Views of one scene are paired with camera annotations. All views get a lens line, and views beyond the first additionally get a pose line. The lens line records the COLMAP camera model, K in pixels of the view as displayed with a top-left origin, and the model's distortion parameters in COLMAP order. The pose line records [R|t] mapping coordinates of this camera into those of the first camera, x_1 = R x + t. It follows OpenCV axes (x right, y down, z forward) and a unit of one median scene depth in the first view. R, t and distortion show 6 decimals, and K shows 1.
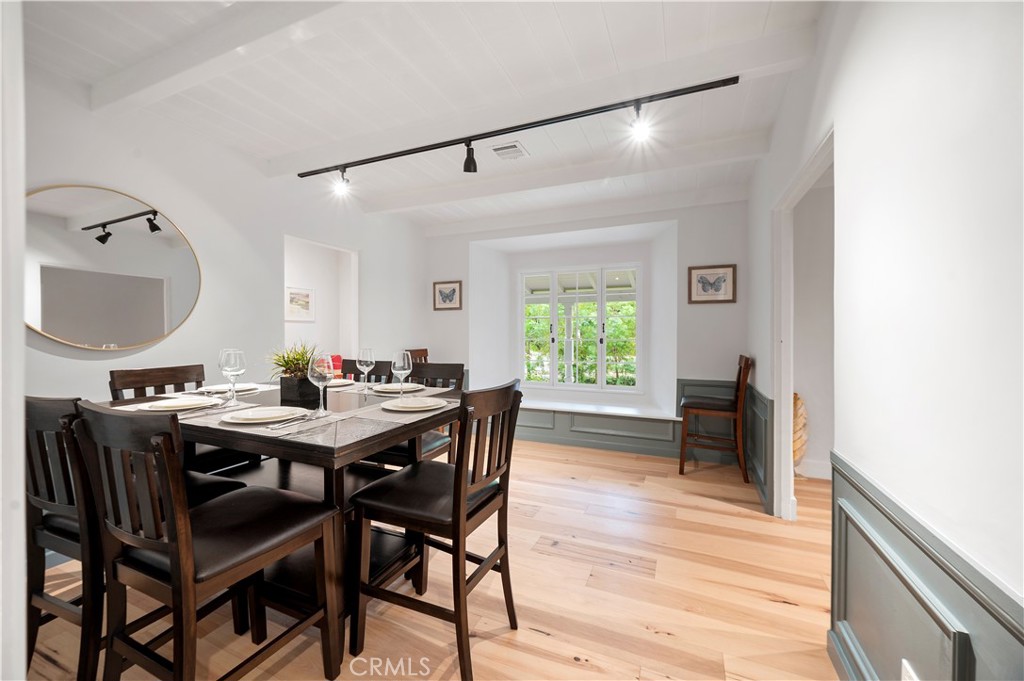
lens RADIAL K [[401.2, 0, 507.6], [0, 401.2, 337.1], [0, 0, 1]] dist [-0.001108, -0.000076]
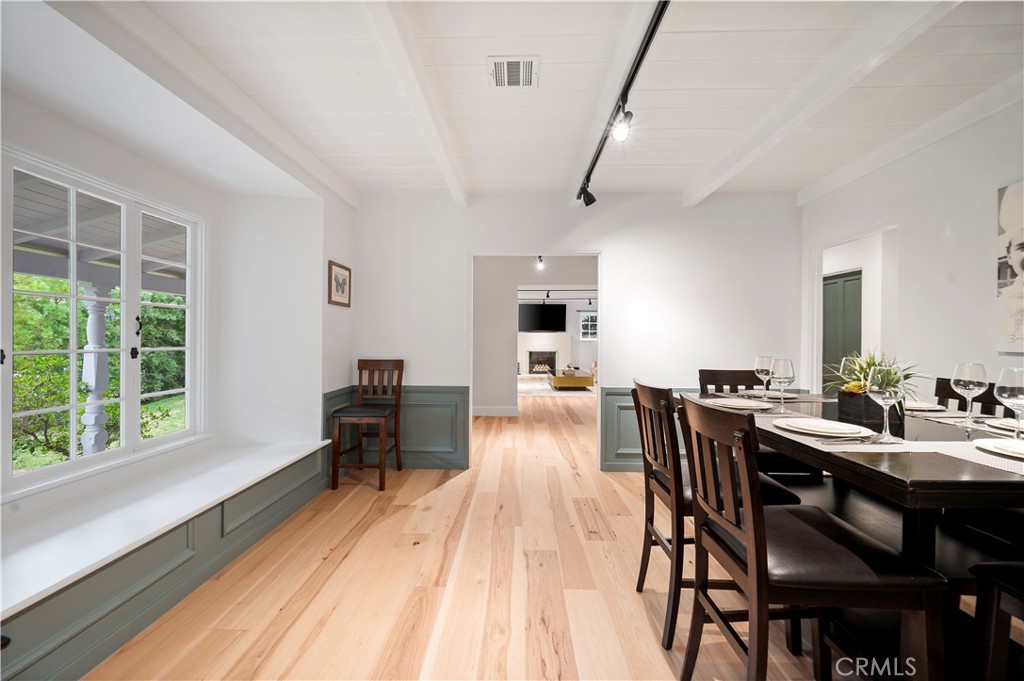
lens RADIAL K [[401.2, 0, 507.6], [0, 401.2, 337.1], [0, 0, 1]] dist [-0.001108, -0.000076]
pose [[-0.375600, 0.003598, 0.926775, -0.541481], [0.006013, 0.999981, -0.001445, -0.008914], [-0.926762, 0.005030, -0.375615, 1.092732]]
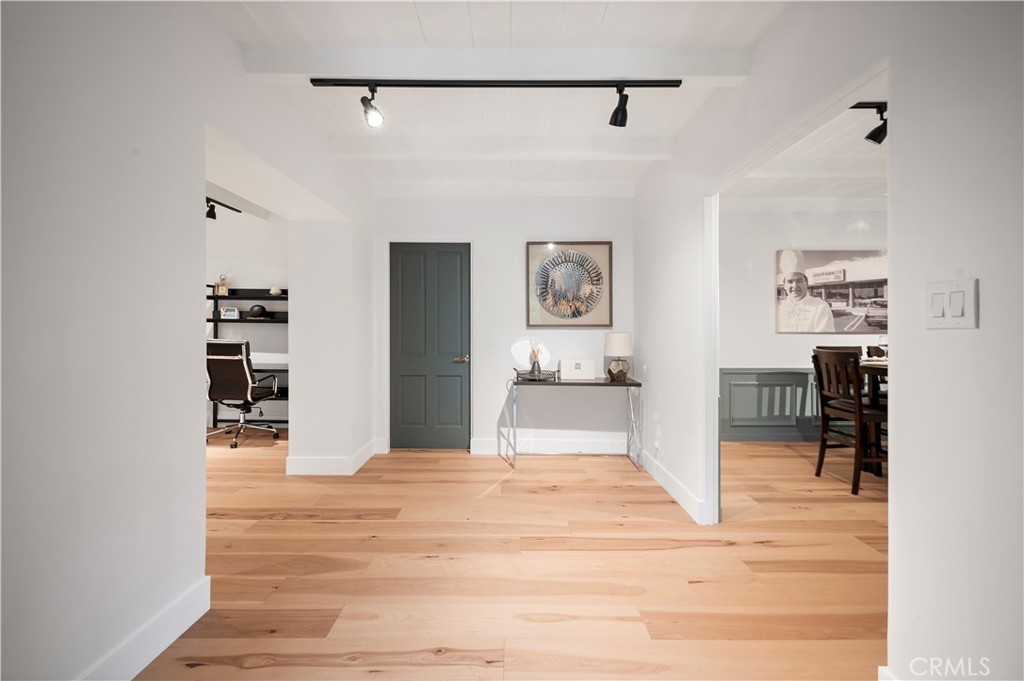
lens RADIAL K [[405.1, 0, 508.8], [0, 405.1, 328.5], [0, 0, 1]] dist [-0.001564, -0.000111]
pose [[-0.914478, -0.000624, -0.404635, 1.009855], [-0.004644, 0.999949, 0.008953, -0.001128], [0.404608, 0.010066, -0.914435, 0.959656]]
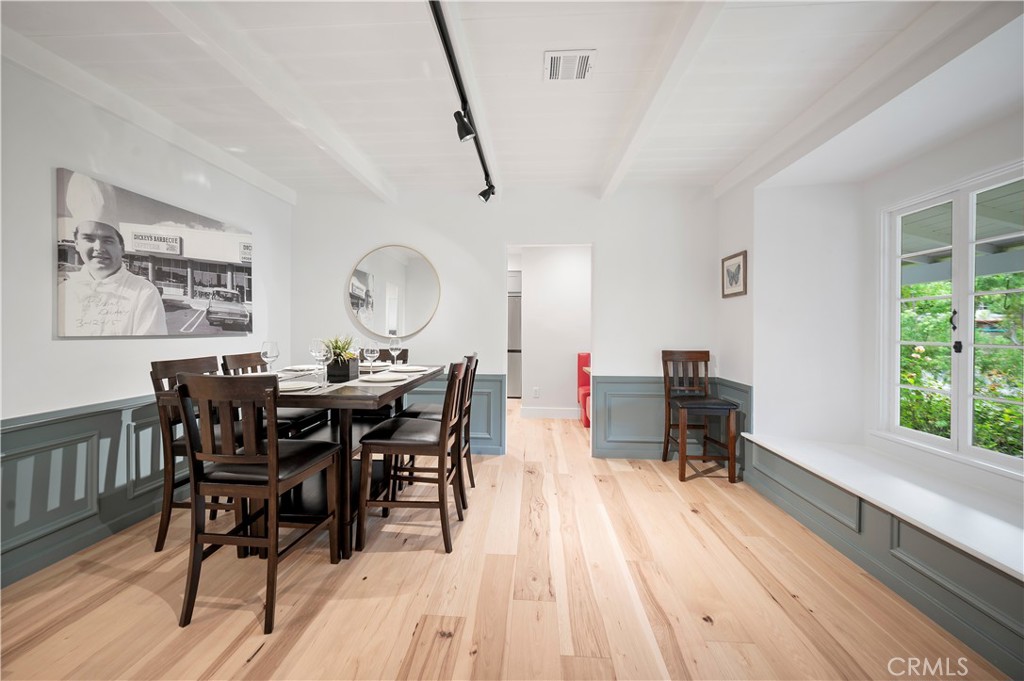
lens RADIAL K [[405.1, 0, 508.8], [0, 405.1, 328.5], [0, 0, 1]] dist [-0.001564, -0.000111]
pose [[0.341225, 0.001761, -0.939980, 0.540785], [-0.016913, 0.999848, -0.004267, -0.003746], [0.939829, 0.017354, 0.341203, 0.577596]]
